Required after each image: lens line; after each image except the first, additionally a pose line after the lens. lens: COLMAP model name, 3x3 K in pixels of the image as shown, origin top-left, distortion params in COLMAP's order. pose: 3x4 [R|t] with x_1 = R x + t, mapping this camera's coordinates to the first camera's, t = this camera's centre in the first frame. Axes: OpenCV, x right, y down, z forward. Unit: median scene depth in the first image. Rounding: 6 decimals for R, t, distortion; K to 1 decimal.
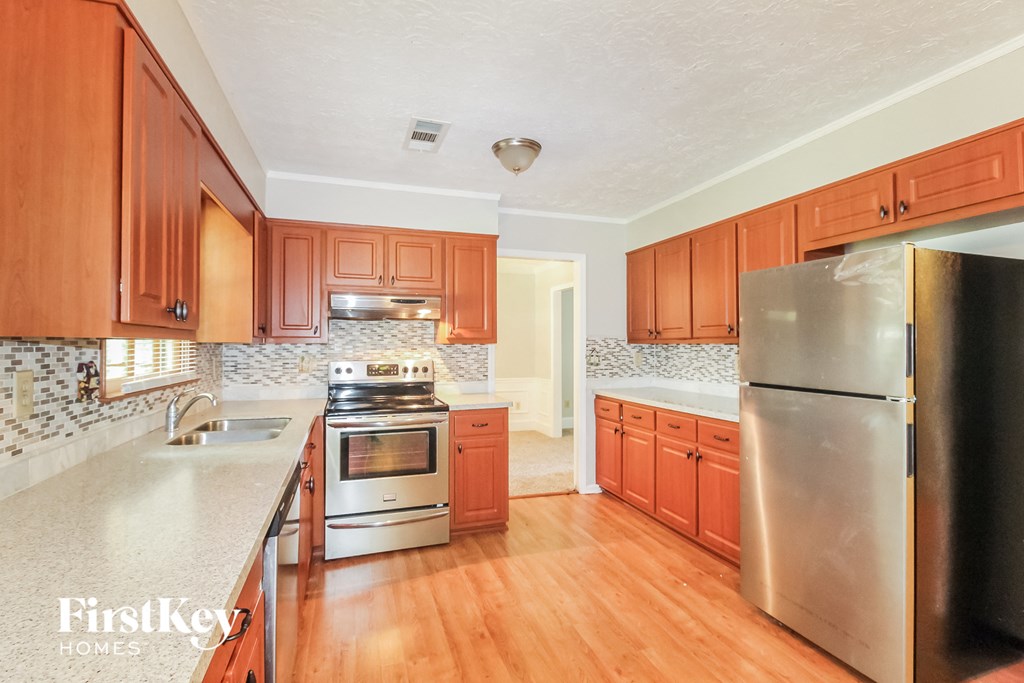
lens RADIAL K [[471.2, 0, 511.2], [0, 471.2, 344.0], [0, 0, 1]] dist [-0.000893, -0.000246]
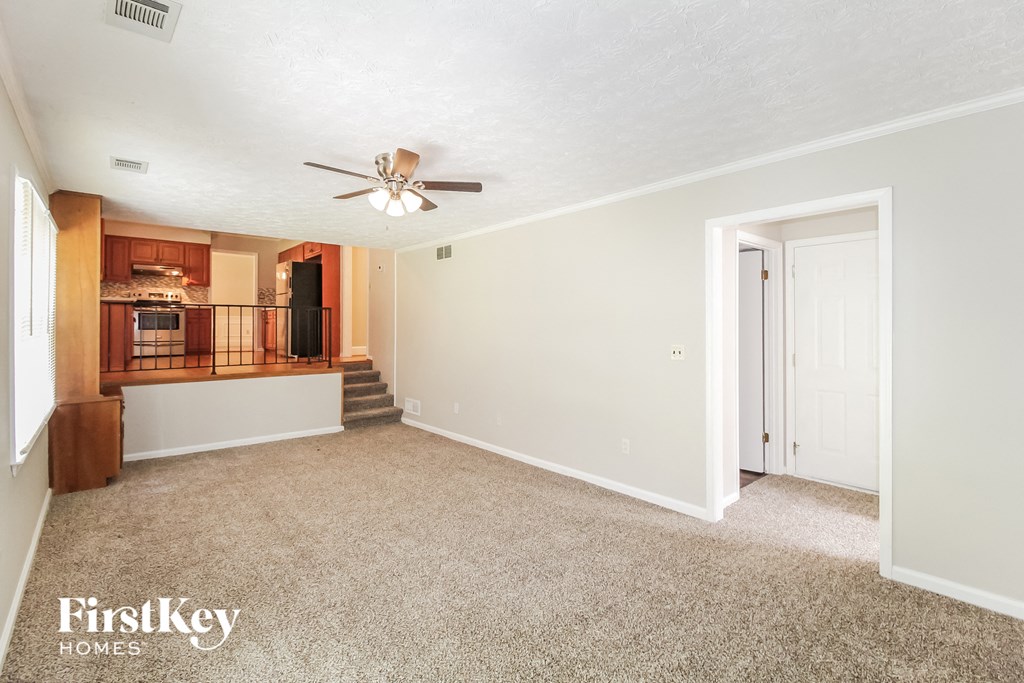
lens RADIAL K [[471.2, 0, 506.6], [0, 471.2, 323.2], [0, 0, 1]] dist [-0.000893, -0.000246]
pose [[0.925088, 0.009013, 0.379646, 0.512855], [-0.013553, 0.999865, 0.009287, 0.158567], [-0.379511, -0.013737, 0.925085, -2.068748]]
